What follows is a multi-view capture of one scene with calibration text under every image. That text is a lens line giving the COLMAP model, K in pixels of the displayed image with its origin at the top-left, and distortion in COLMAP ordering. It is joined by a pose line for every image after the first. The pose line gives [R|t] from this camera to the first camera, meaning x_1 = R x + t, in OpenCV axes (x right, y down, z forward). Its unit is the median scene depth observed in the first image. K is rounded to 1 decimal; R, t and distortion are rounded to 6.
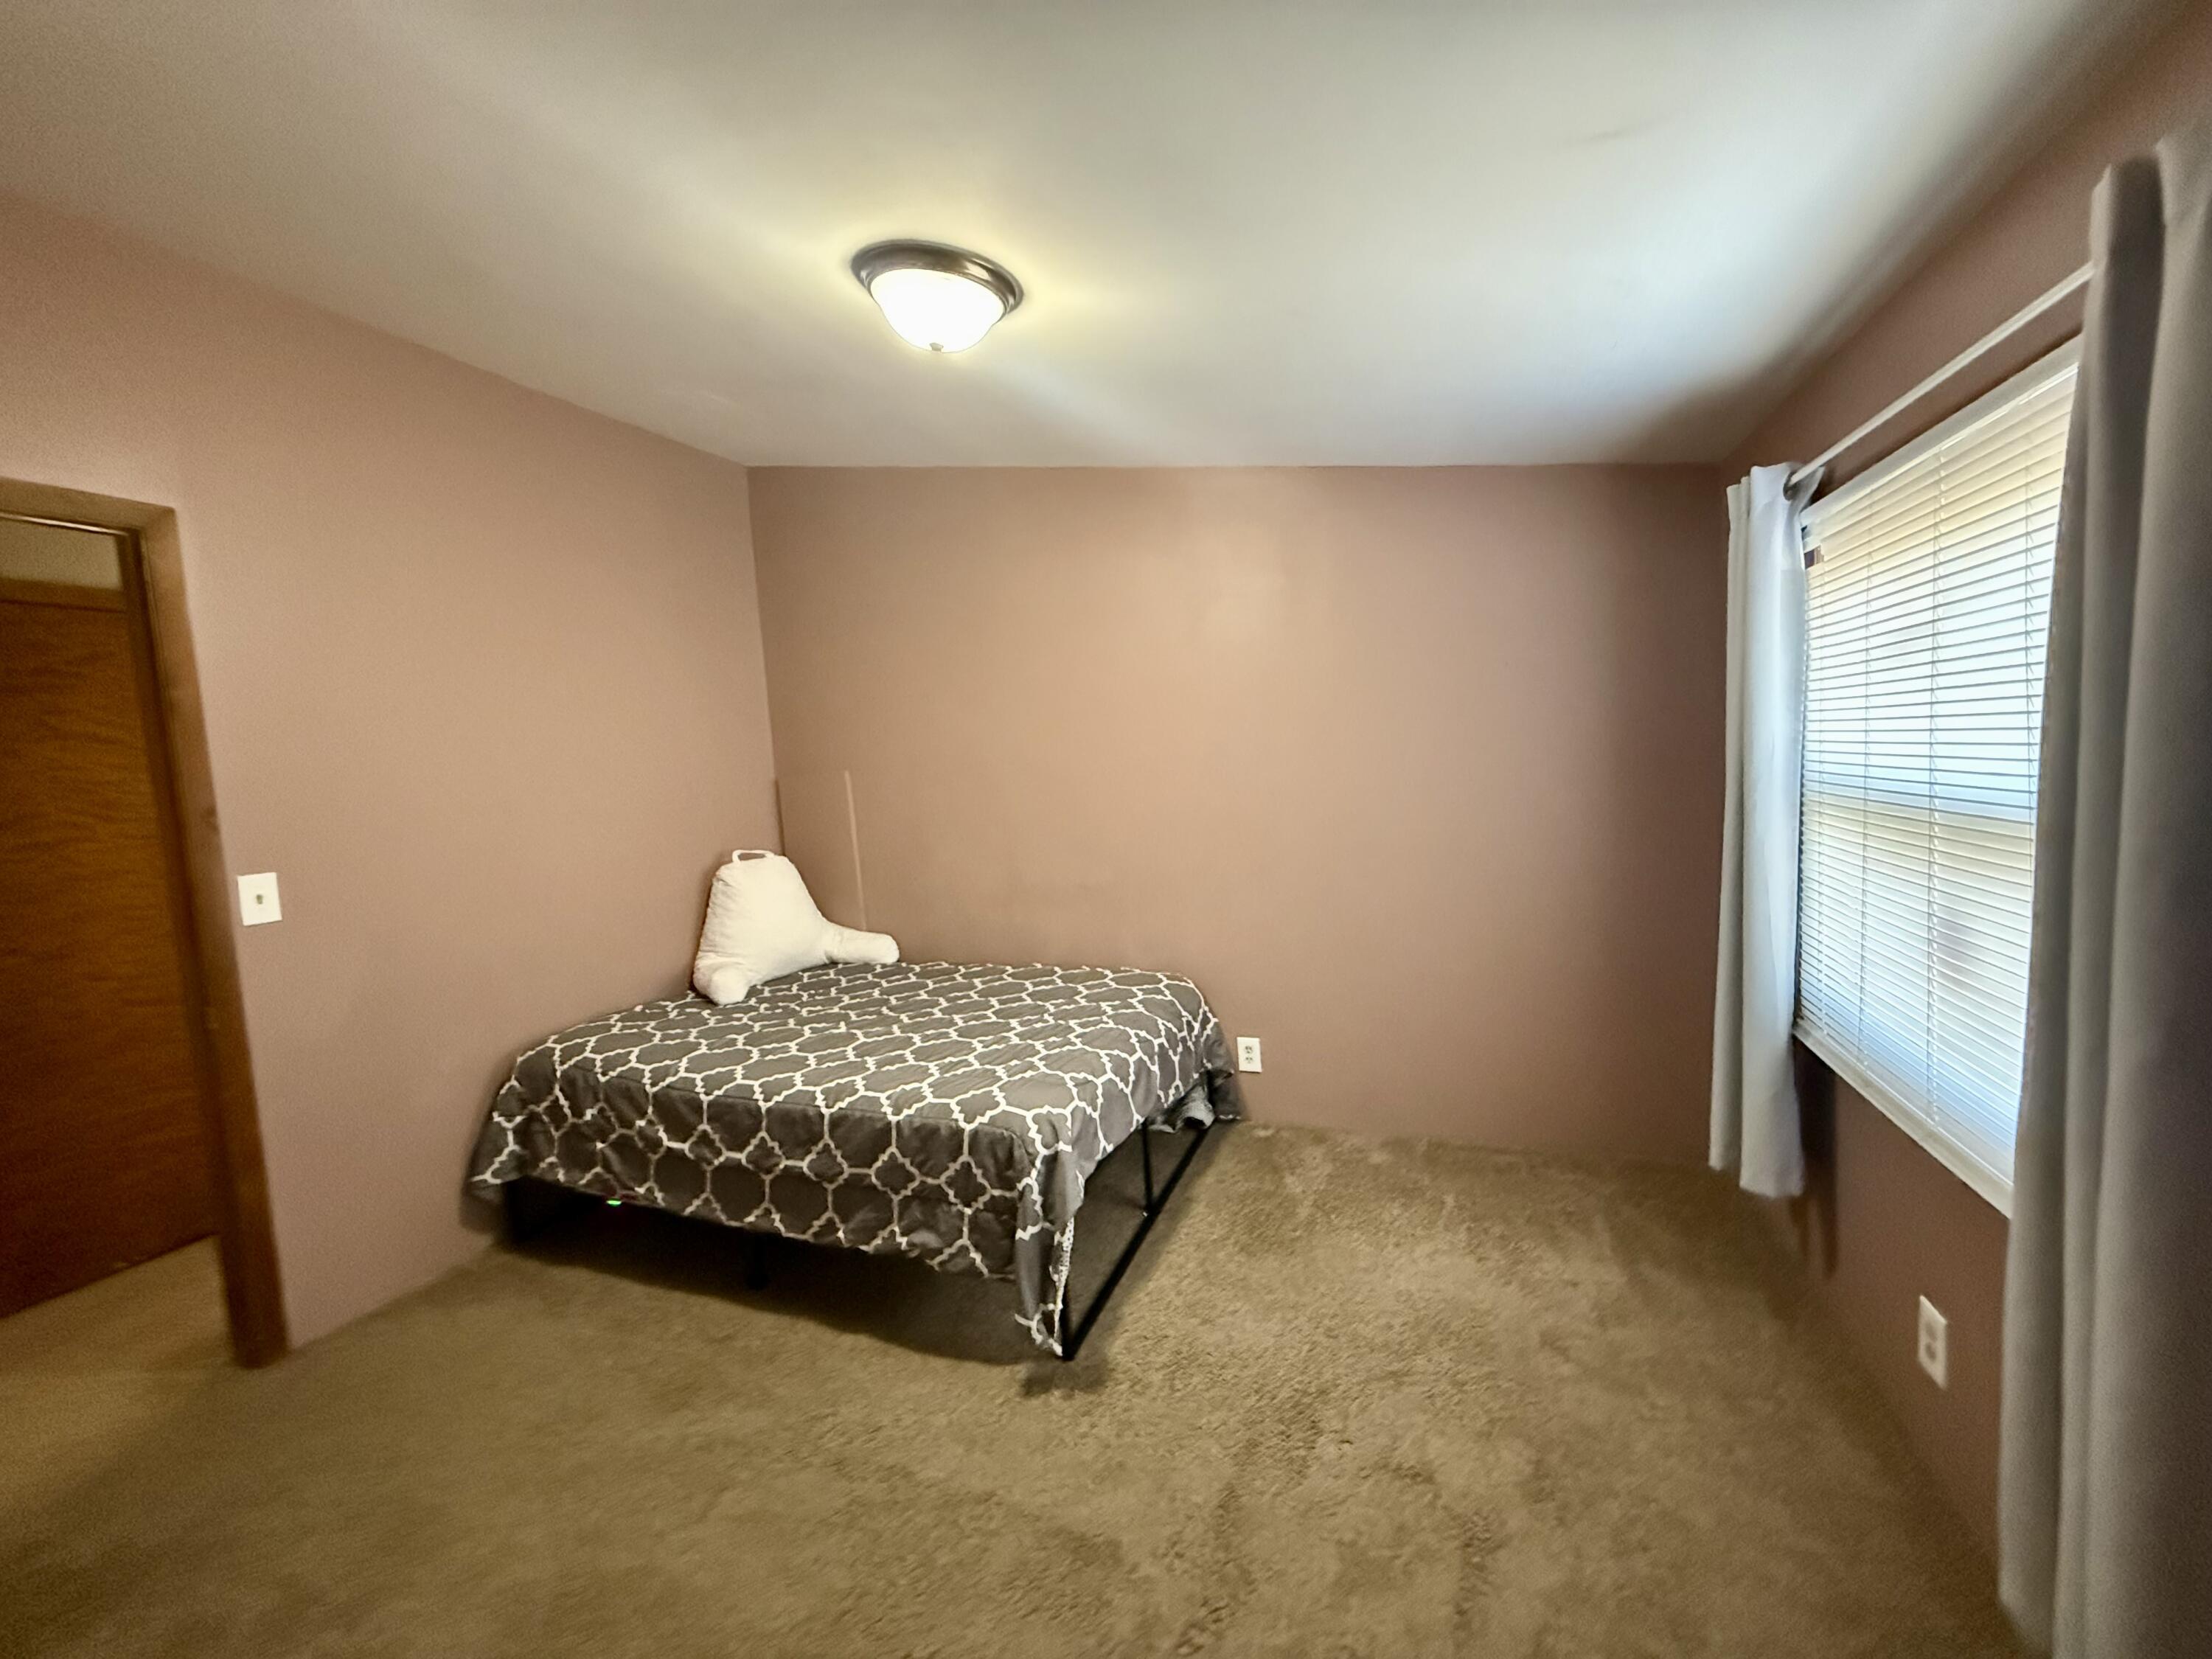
lens RADIAL K [[878.5, 0, 1110.3], [0, 878.5, 829.7], [0, 0, 1]] dist [-0.000199, 0.000332]
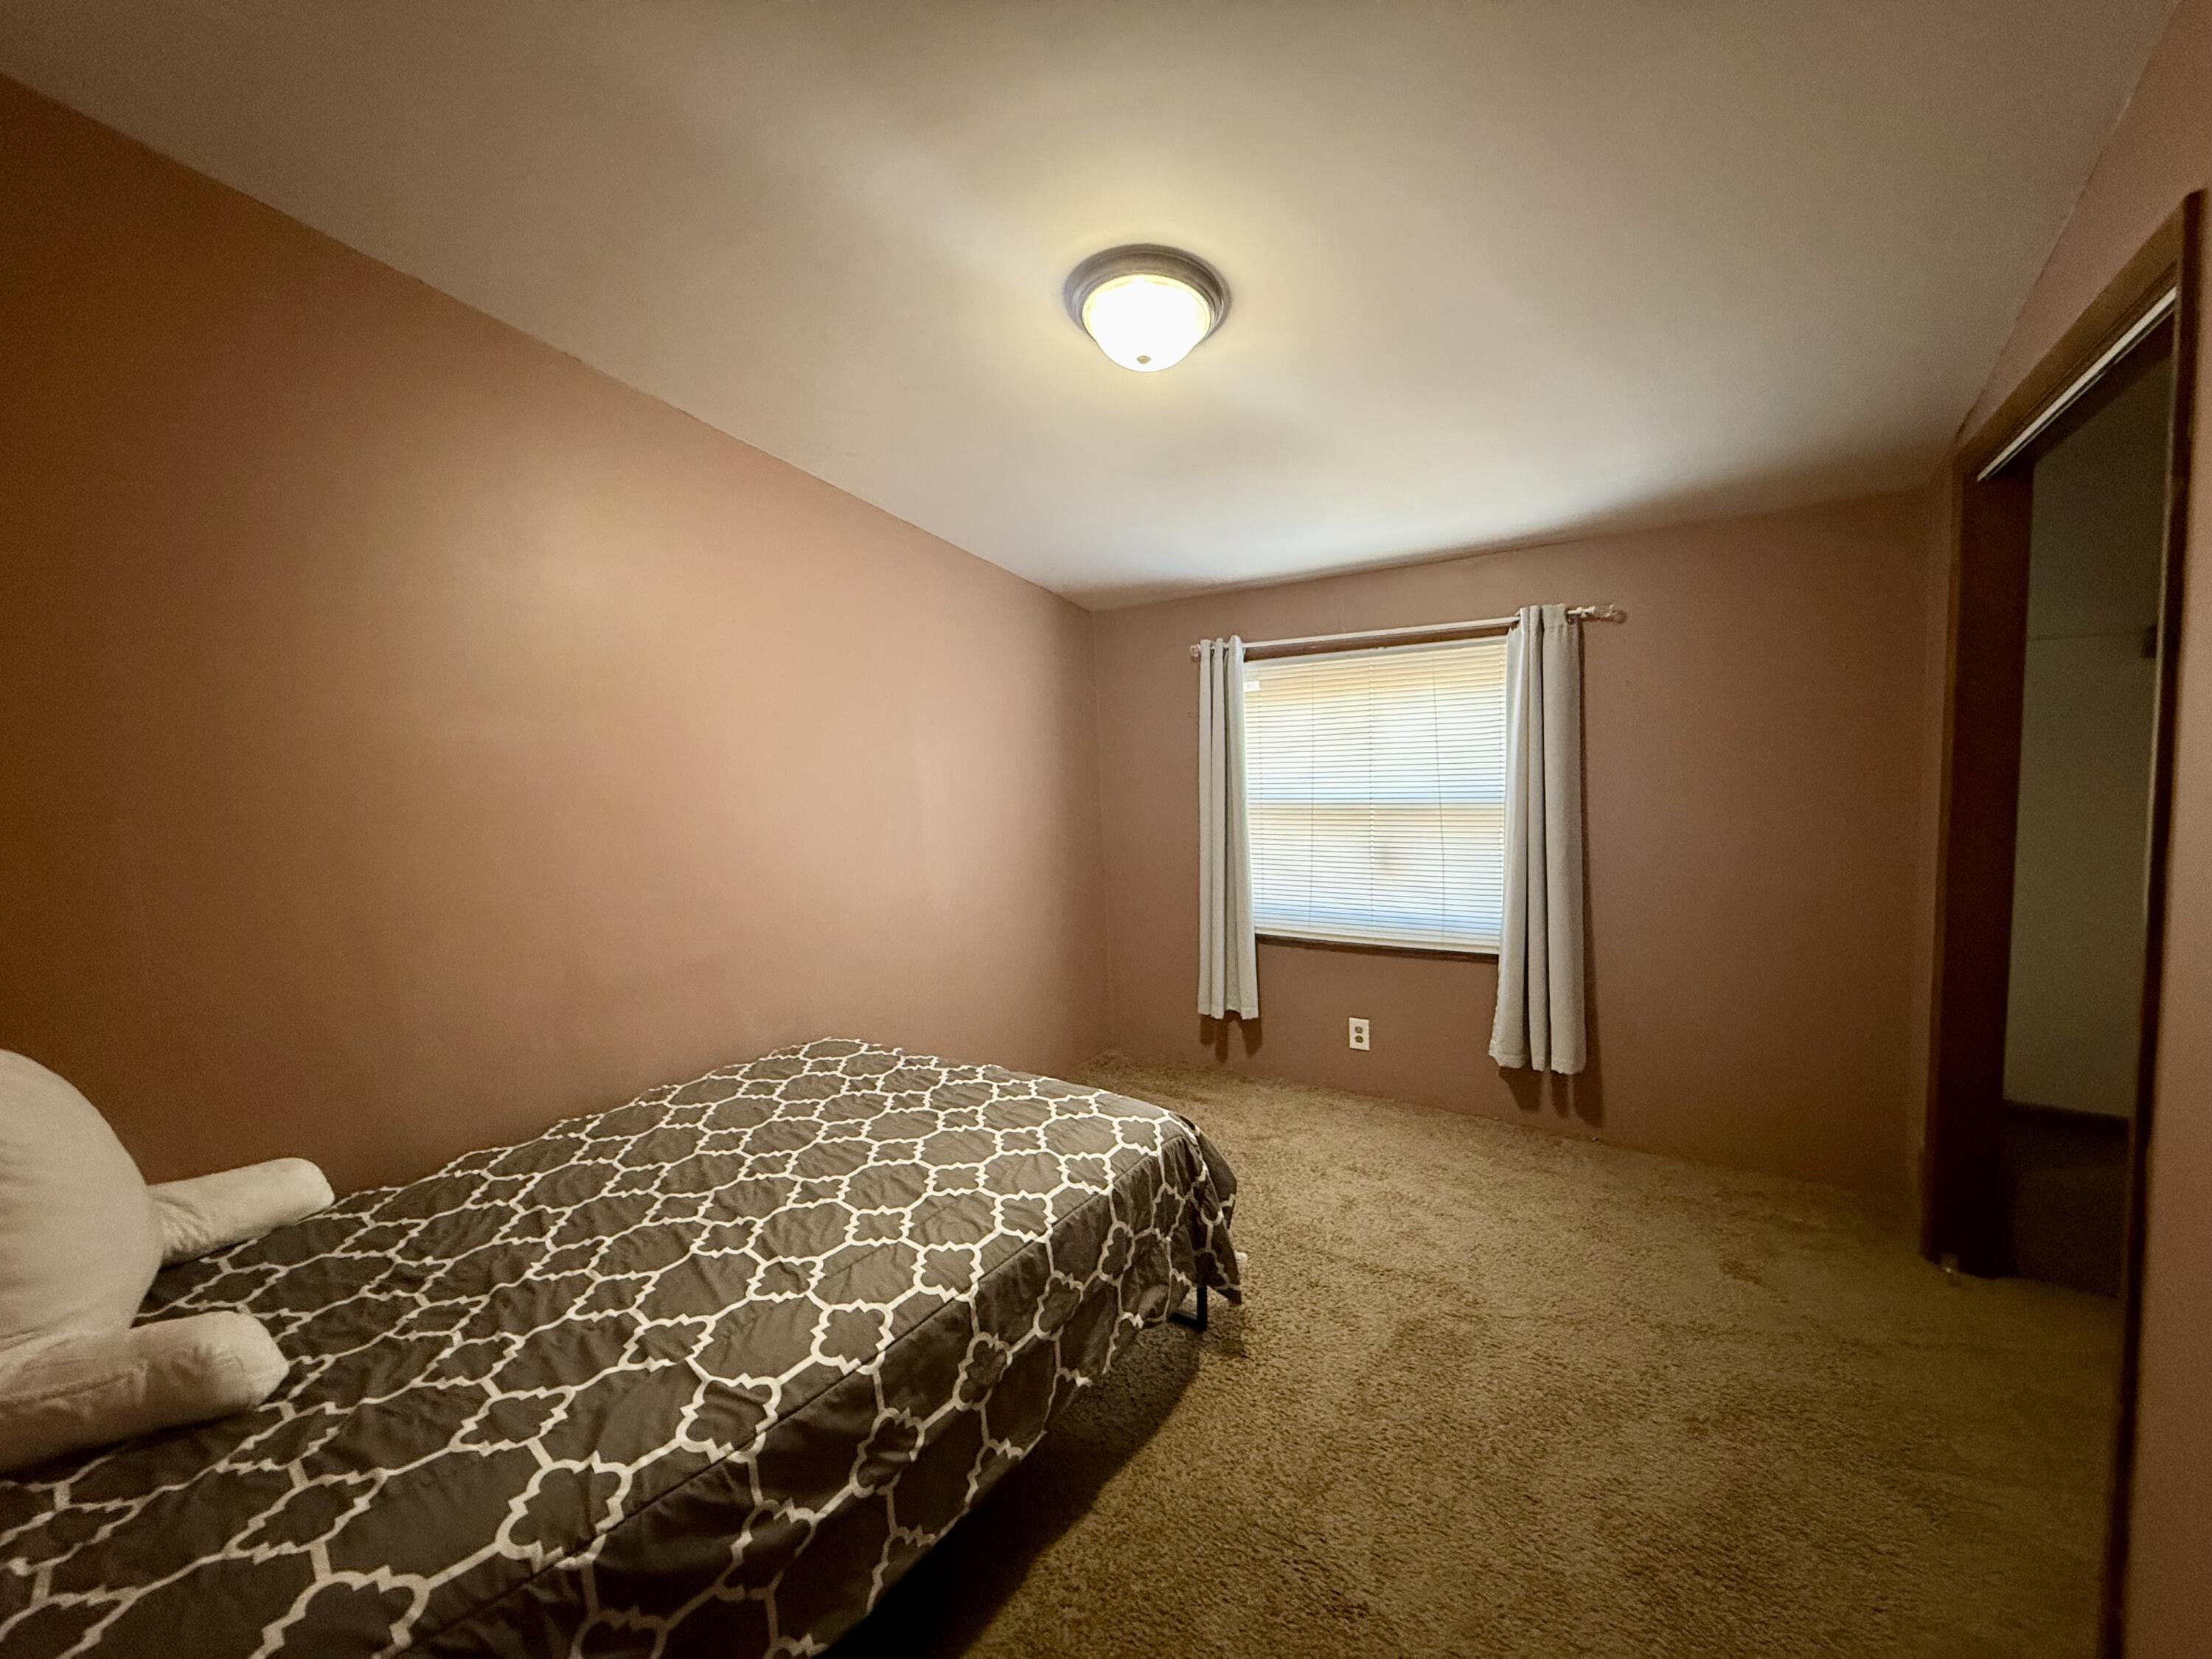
lens RADIAL K [[878.5, 0, 1106.9], [0, 878.5, 827.0], [0, 0, 1]] dist [-0.000199, 0.000332]
pose [[0.226315, -0.023391, 0.973773, -0.977042], [0.091976, 0.995758, 0.002543, -0.021194], [-0.969702, 0.088988, 0.227506, 0.714169]]
